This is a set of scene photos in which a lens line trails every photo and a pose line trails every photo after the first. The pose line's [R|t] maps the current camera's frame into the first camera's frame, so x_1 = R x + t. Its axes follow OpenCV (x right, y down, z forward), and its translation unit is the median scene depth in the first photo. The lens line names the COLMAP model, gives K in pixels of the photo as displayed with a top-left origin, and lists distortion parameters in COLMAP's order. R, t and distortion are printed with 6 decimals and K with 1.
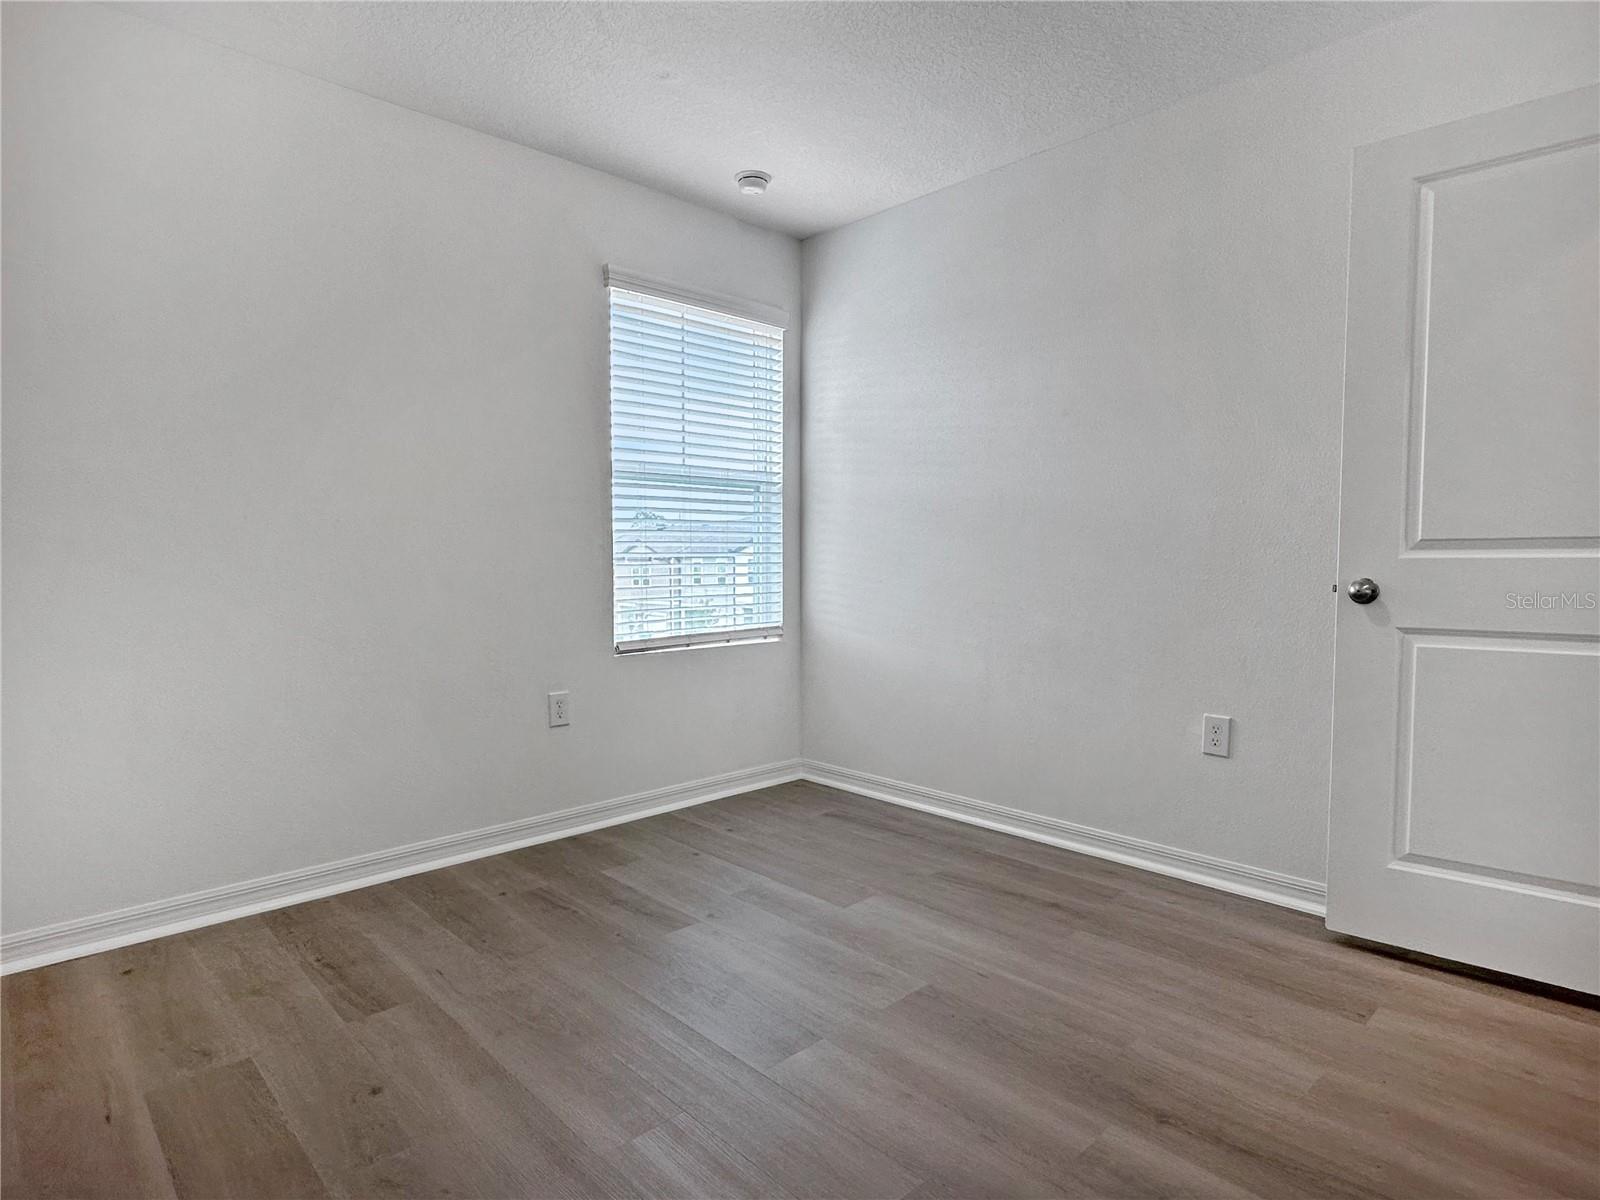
lens RADIAL K [[870.3, 0, 806.1], [0, 870.3, 608.1], [0, 0, 1]] dist [-0.000788, 0.000262]
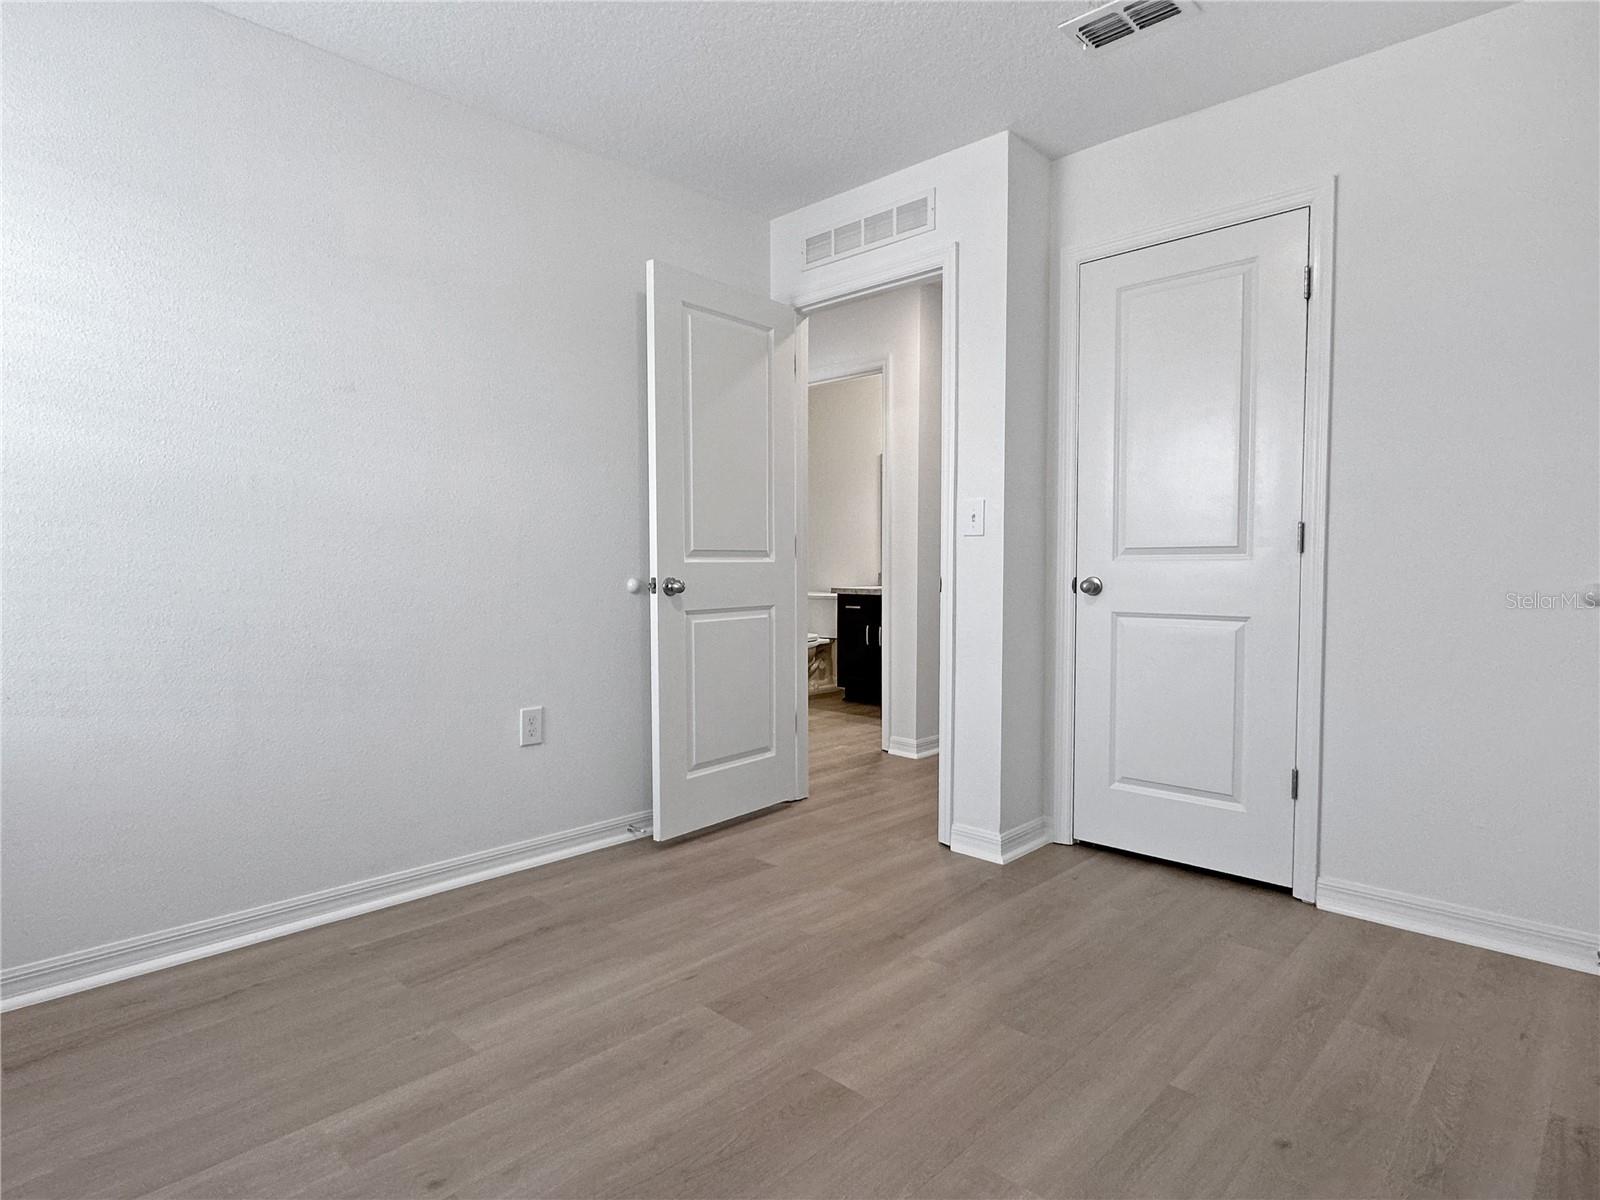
lens RADIAL K [[870.3, 0, 806.1], [0, 870.3, 608.1], [0, 0, 1]] dist [-0.000788, 0.000262]
pose [[-0.030790, -0.055477, 0.997985, -0.664513], [0.058171, 0.996667, 0.057198, -0.046197], [-0.997832, 0.059814, -0.027461, 0.736251]]
